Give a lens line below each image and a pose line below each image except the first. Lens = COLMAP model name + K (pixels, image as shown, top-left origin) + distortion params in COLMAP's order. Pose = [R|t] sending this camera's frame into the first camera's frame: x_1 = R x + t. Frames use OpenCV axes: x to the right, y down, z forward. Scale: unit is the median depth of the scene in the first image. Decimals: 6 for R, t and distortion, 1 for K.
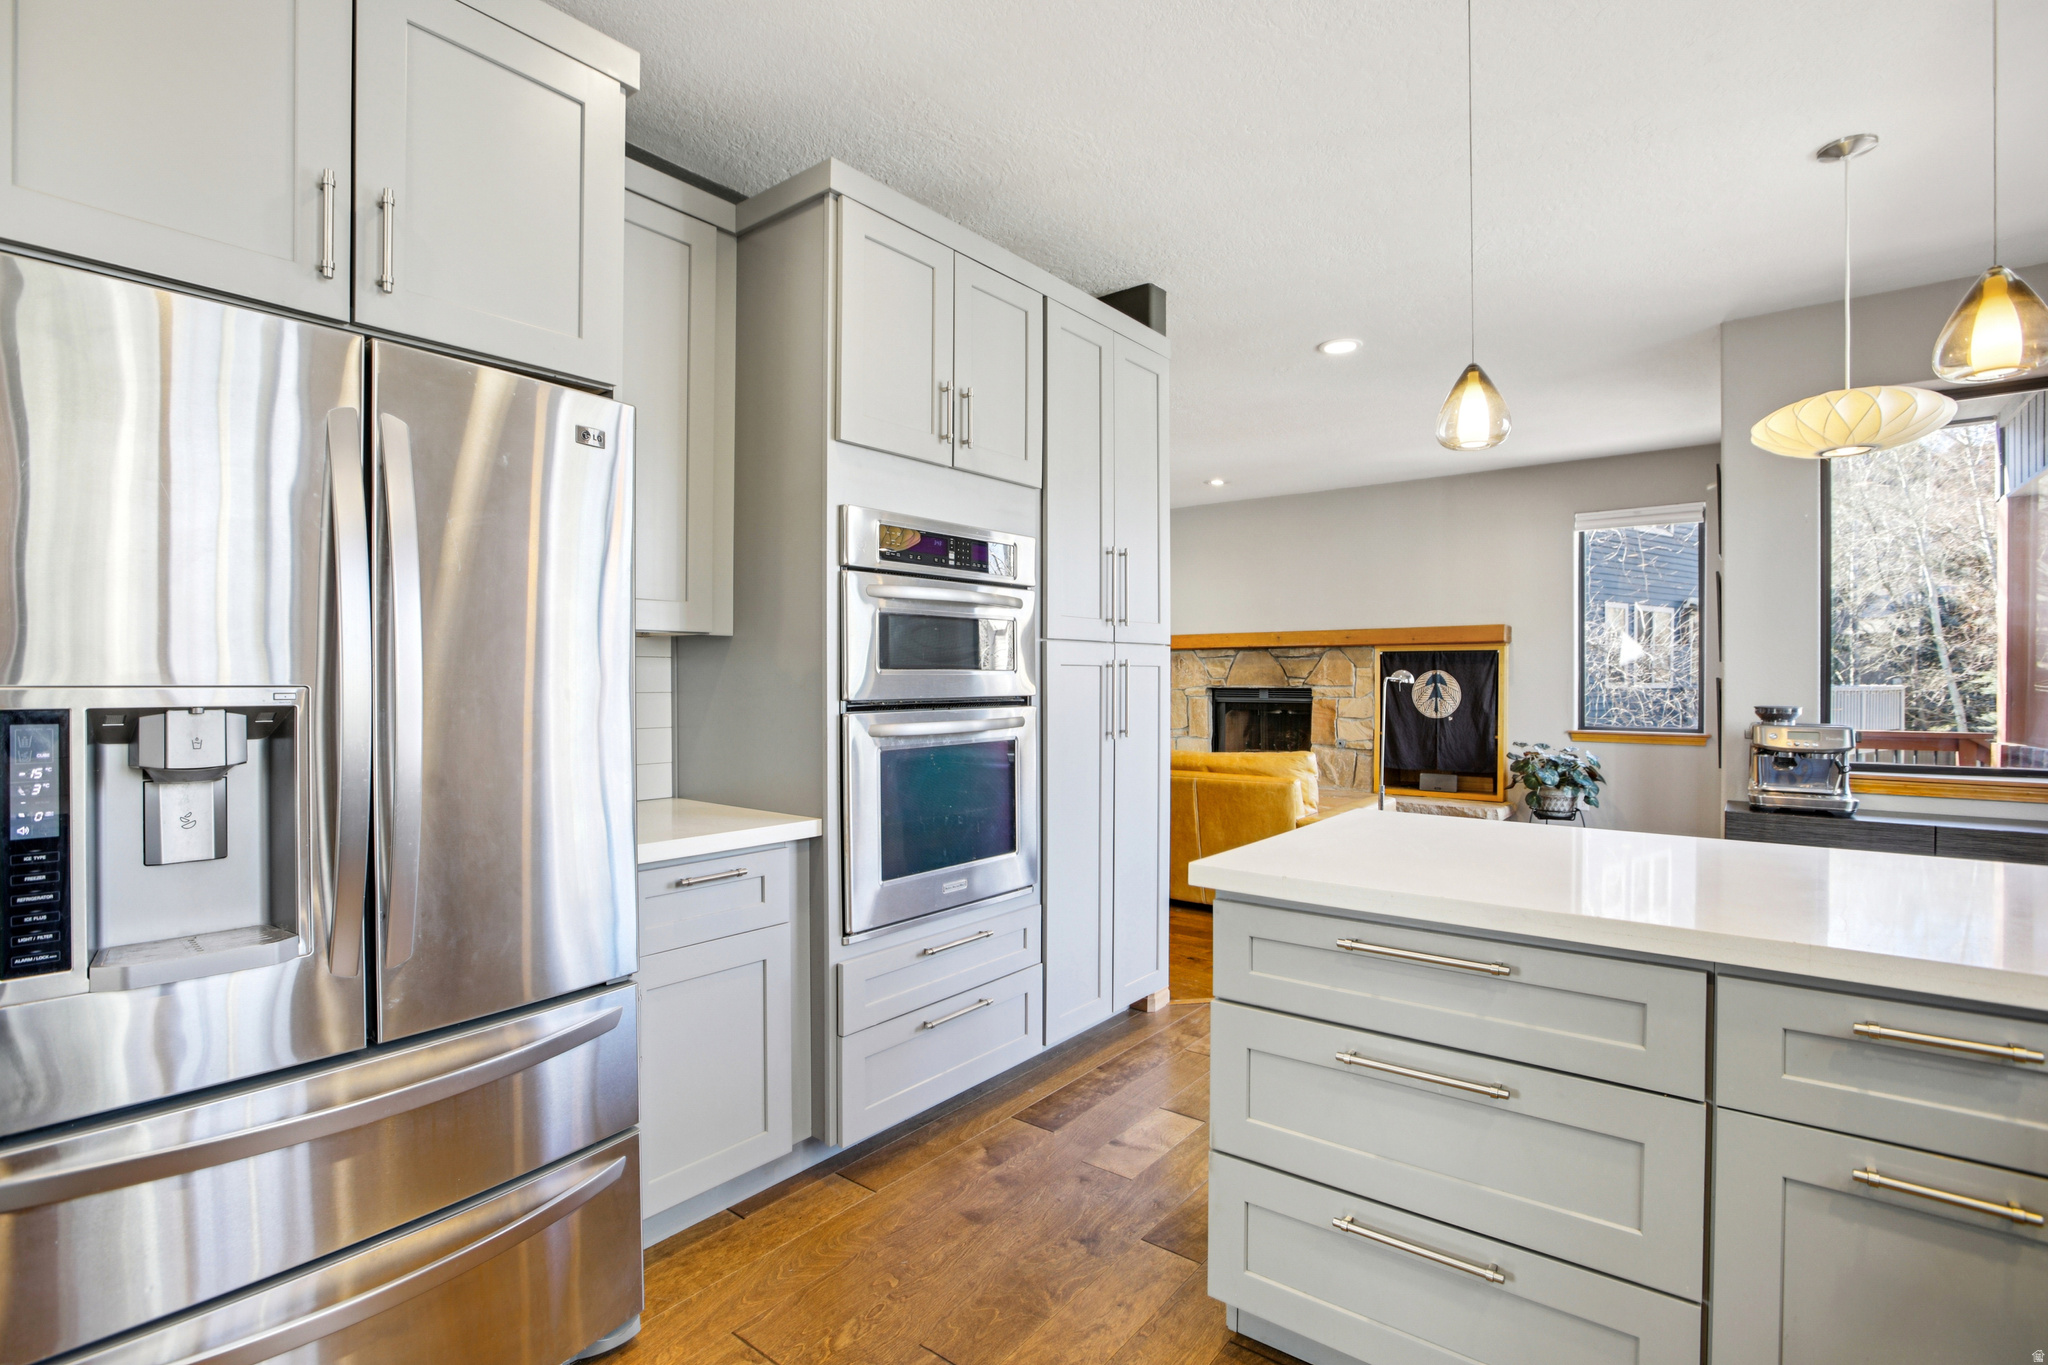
lens RADIAL K [[968.3, 0, 1019.5], [0, 968.3, 684.5], [0, 0, 1]] dist [-0.044017, 0.018646]
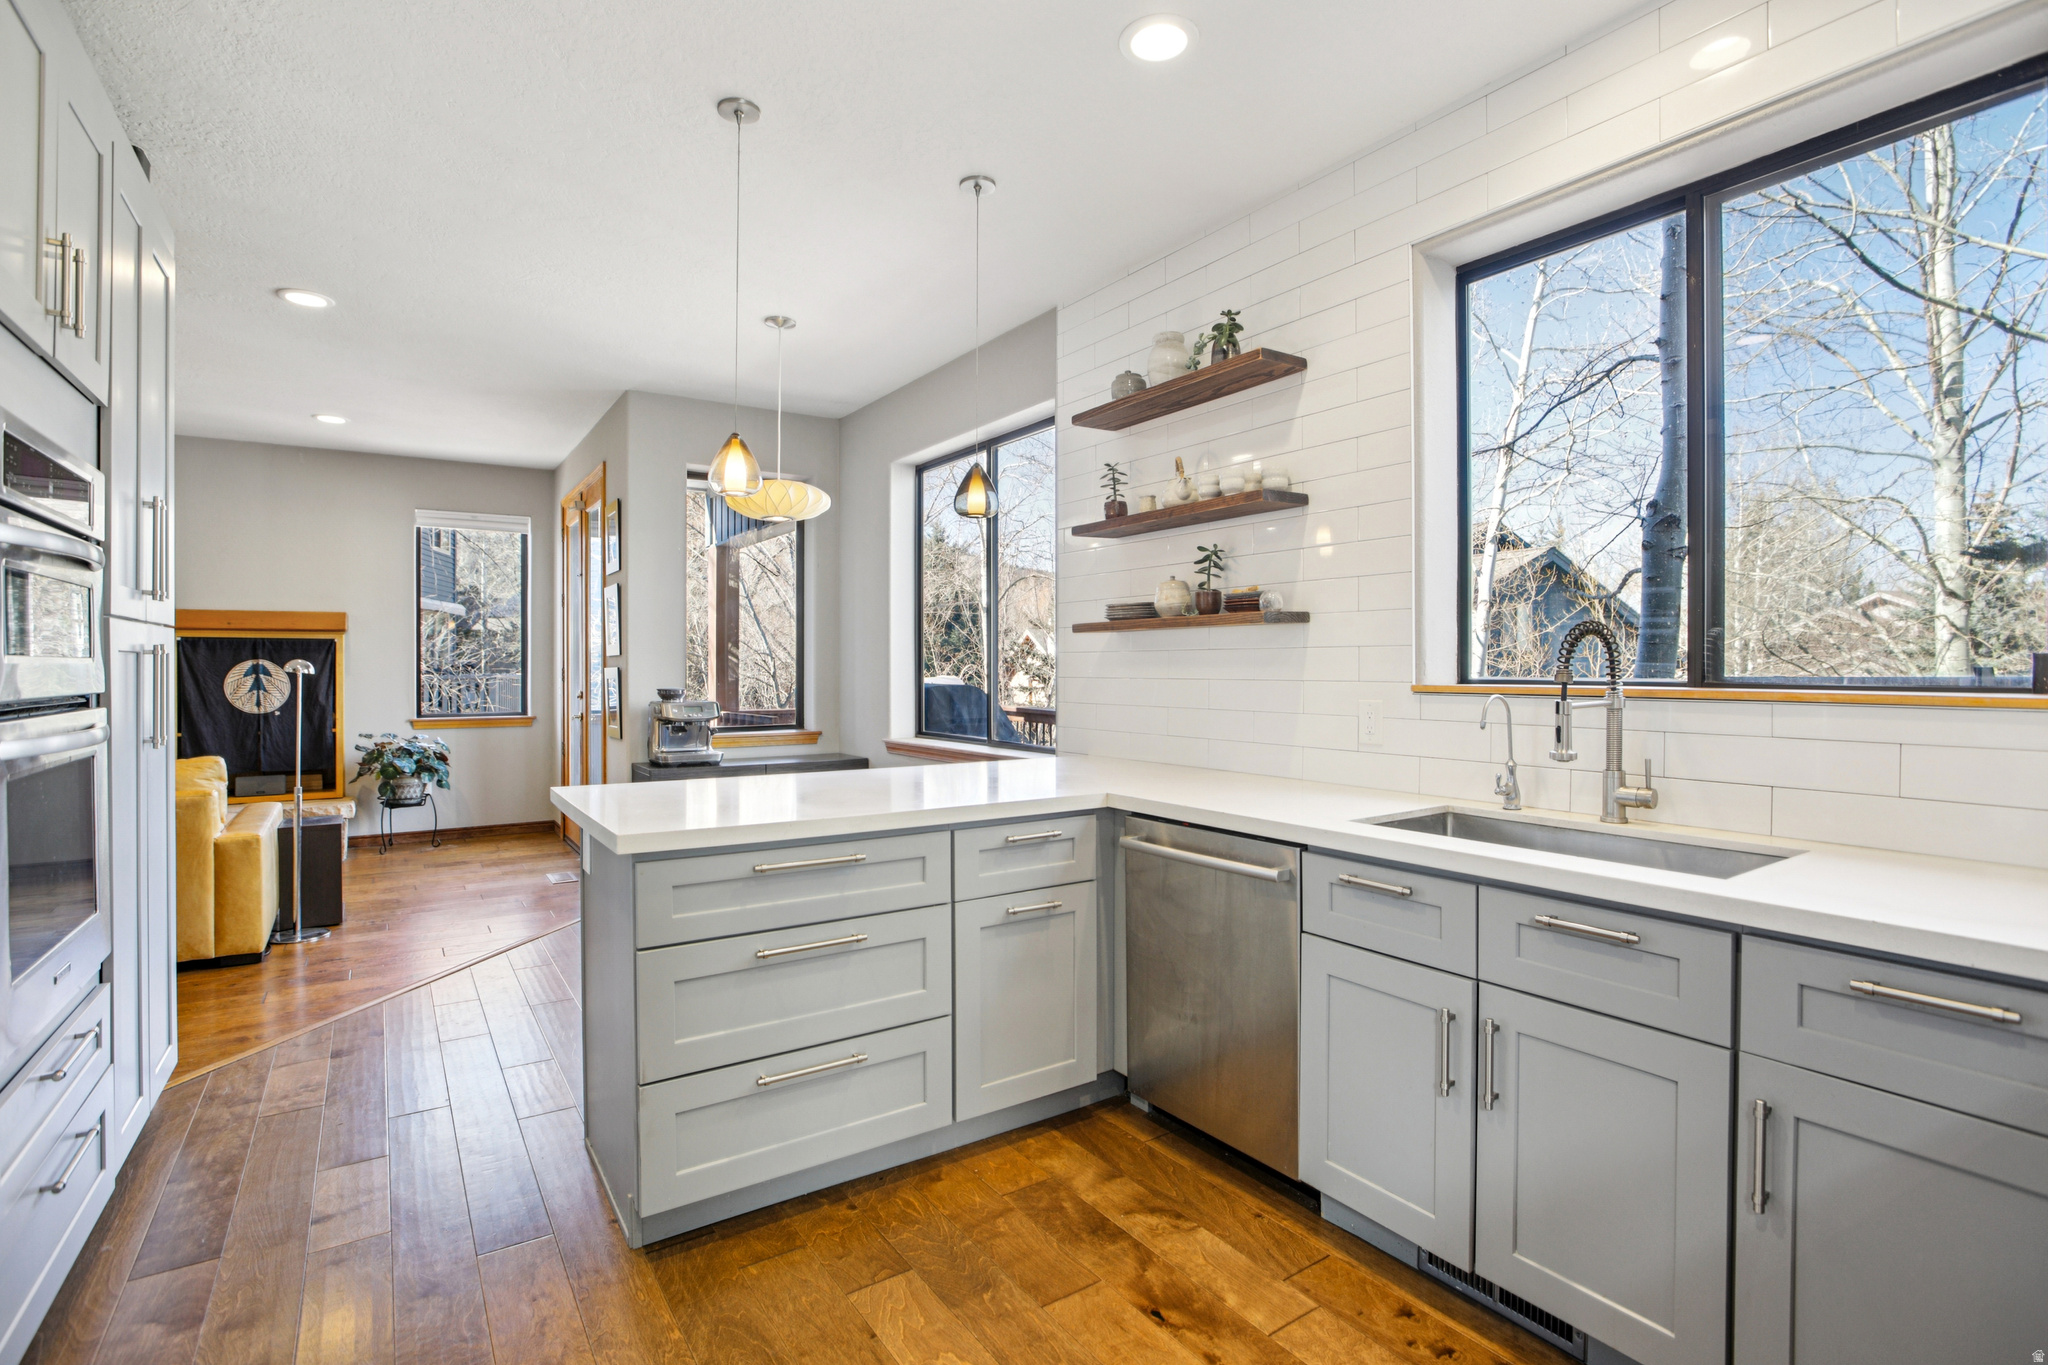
lens RADIAL K [[967.2, 0, 1018.0], [0, 967.2, 672.8], [0, 0, 1]] dist [-0.045741, 0.020633]
pose [[0.310610, -0.007238, 0.950510, -0.188559], [0.008688, 0.999951, 0.004776, -0.000748], [-0.950498, 0.006774, 0.310657, 0.058728]]
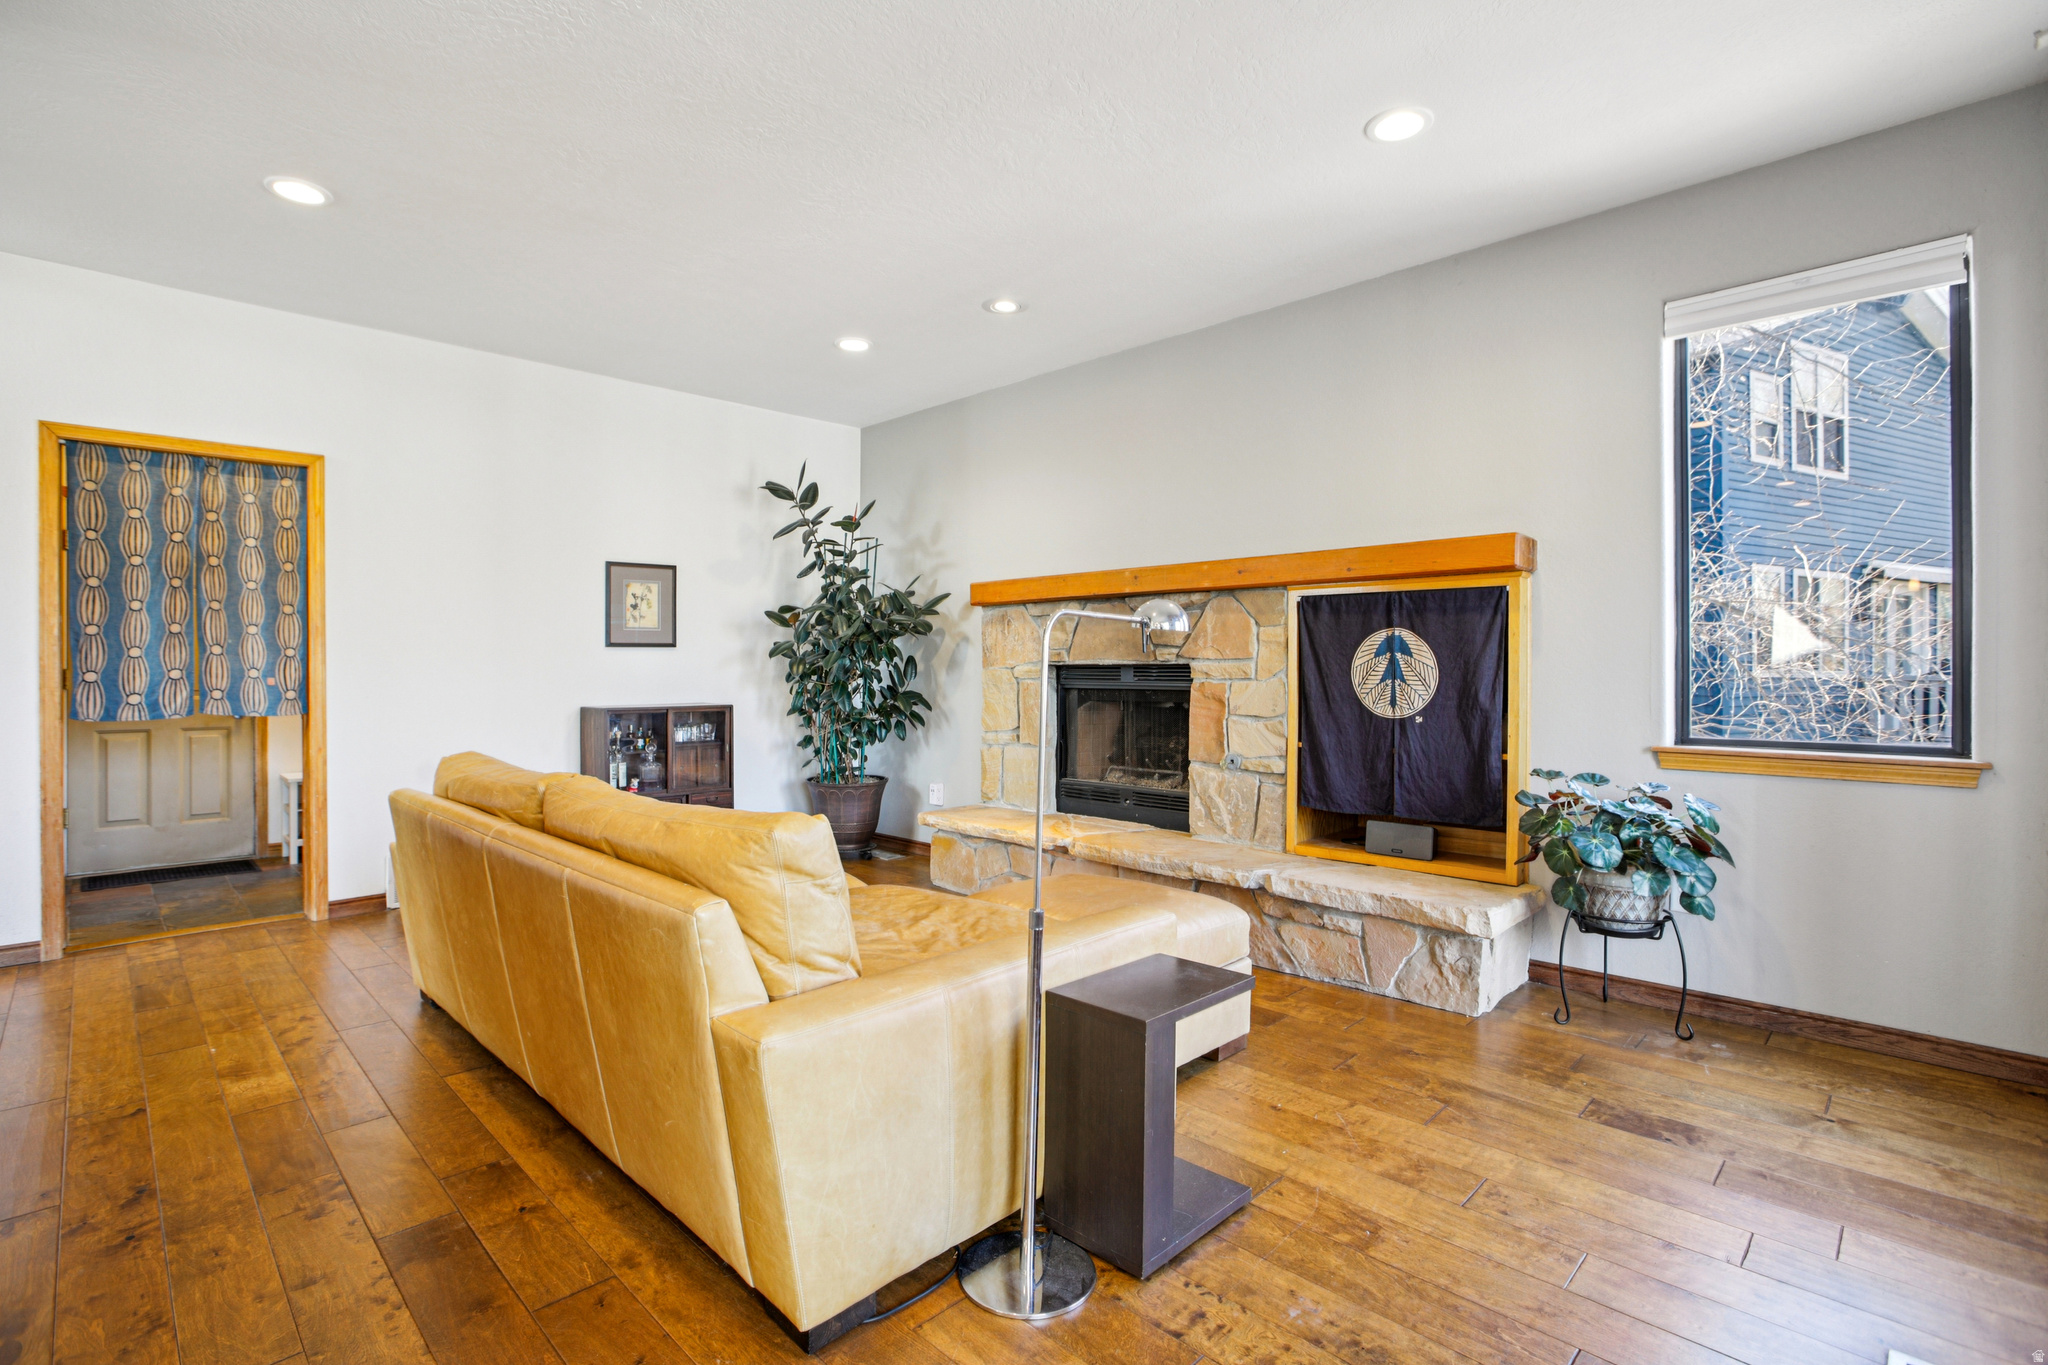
lens RADIAL K [[967.2, 0, 1018.0], [0, 967.2, 672.8], [0, 0, 1]] dist [-0.045741, 0.020633]
pose [[0.993714, 0.002036, -0.111934, 0.297165], [-0.002409, 0.999992, -0.003199, 0.012592], [0.111926, 0.003449, 0.993711, 0.466427]]
